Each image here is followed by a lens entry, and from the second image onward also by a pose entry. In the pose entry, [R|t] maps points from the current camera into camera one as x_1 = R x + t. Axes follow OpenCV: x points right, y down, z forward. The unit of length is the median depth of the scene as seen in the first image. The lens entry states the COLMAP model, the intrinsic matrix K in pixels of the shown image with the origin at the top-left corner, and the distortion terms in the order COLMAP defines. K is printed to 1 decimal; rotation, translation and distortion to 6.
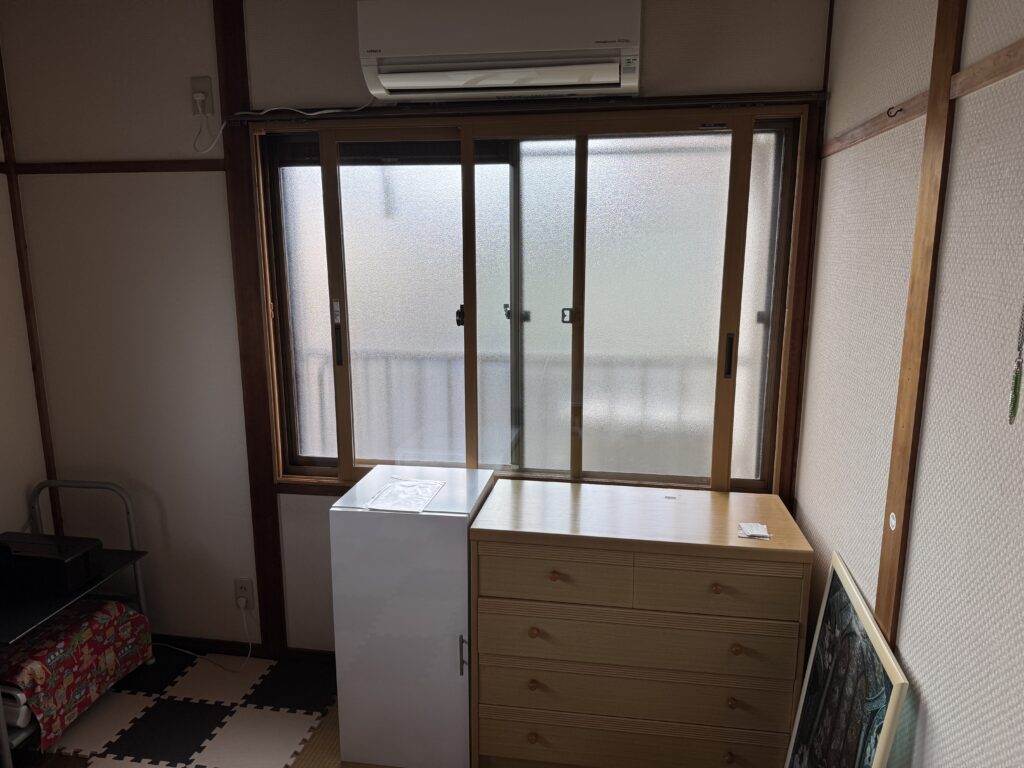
lens RADIAL K [[710.5, 0, 511.4], [0, 710.5, 383.3], [0, 0, 1]] dist [0.011630, -0.004589]
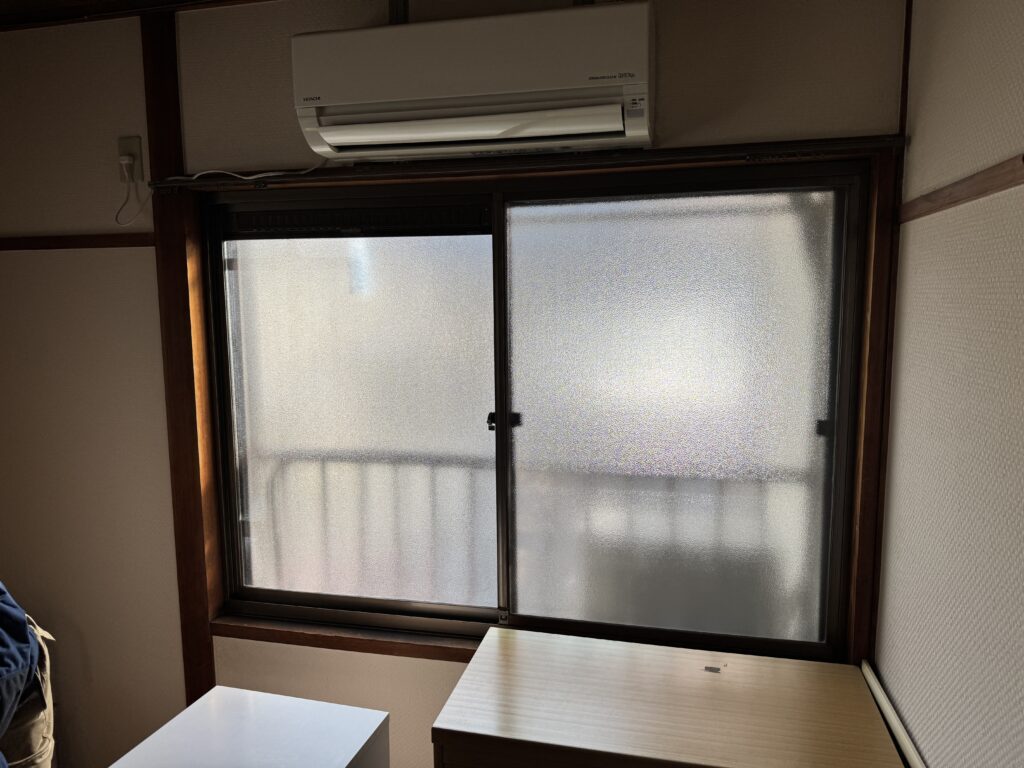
lens RADIAL K [[710.5, 0, 509.3], [0, 710.5, 382.9], [0, 0, 1]] dist [0.011630, -0.004589]
pose [[0.997862, 0.001675, -0.065341, 0.074297], [-0.006888, 0.996800, -0.079635, -0.084421], [0.064998, 0.079914, 0.994680, 0.236980]]
